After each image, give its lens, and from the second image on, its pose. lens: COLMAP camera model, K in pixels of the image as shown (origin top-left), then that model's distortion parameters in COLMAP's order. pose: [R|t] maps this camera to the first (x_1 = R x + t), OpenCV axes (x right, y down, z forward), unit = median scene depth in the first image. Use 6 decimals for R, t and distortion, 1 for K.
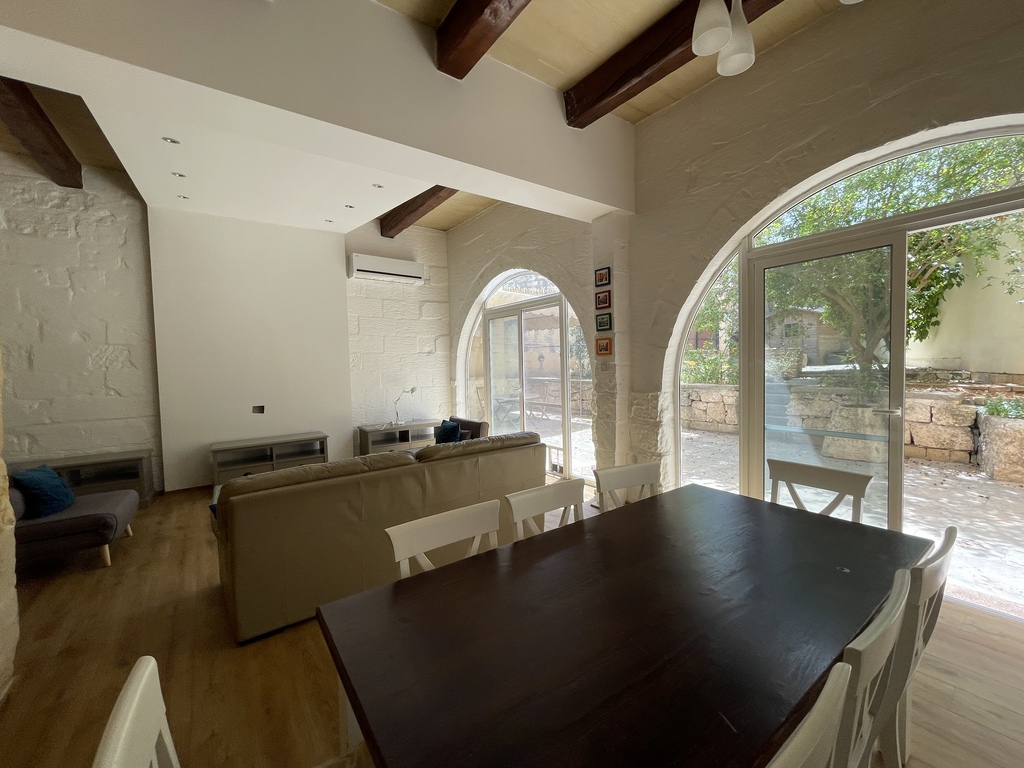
lens RADIAL K [[413.2, 0, 512.0], [0, 413.2, 384.0], [0, 0, 1]] dist [-0.001301, -0.000036]
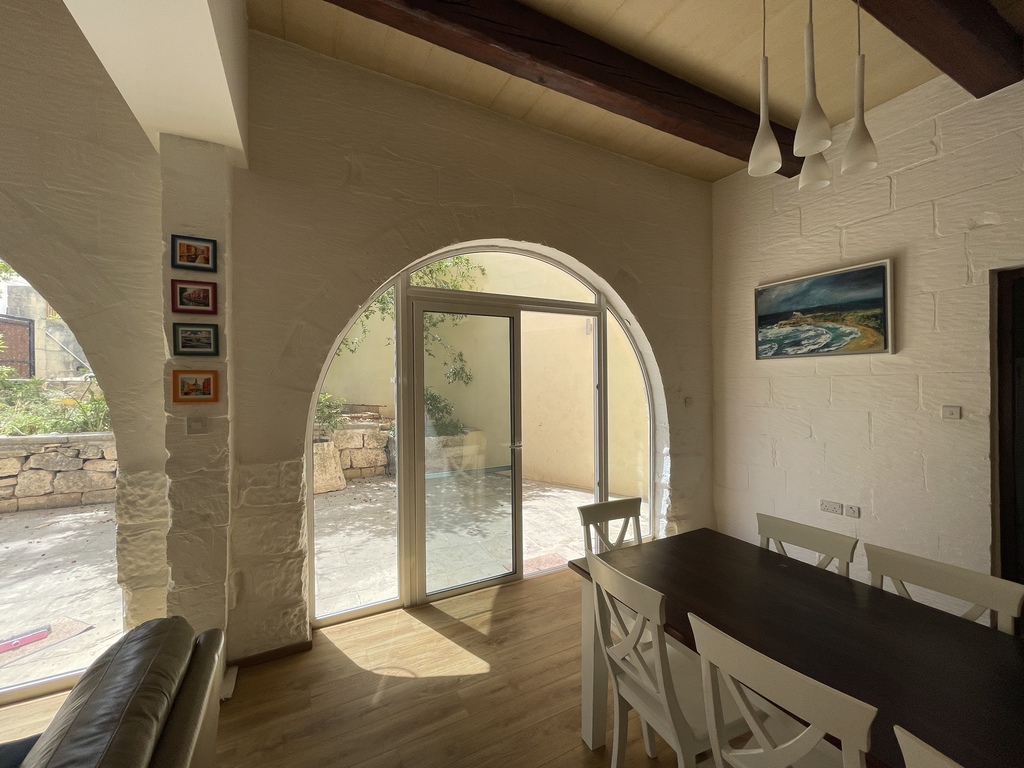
lens RADIAL K [[413.2, 0, 512.0], [0, 413.2, 384.0], [0, 0, 1]] dist [-0.001301, -0.000036]
pose [[0.141078, 0.020476, 0.989787, -0.235449], [0.050993, 0.998309, -0.027921, -0.058354], [-0.988684, 0.054412, 0.139795, 0.532387]]
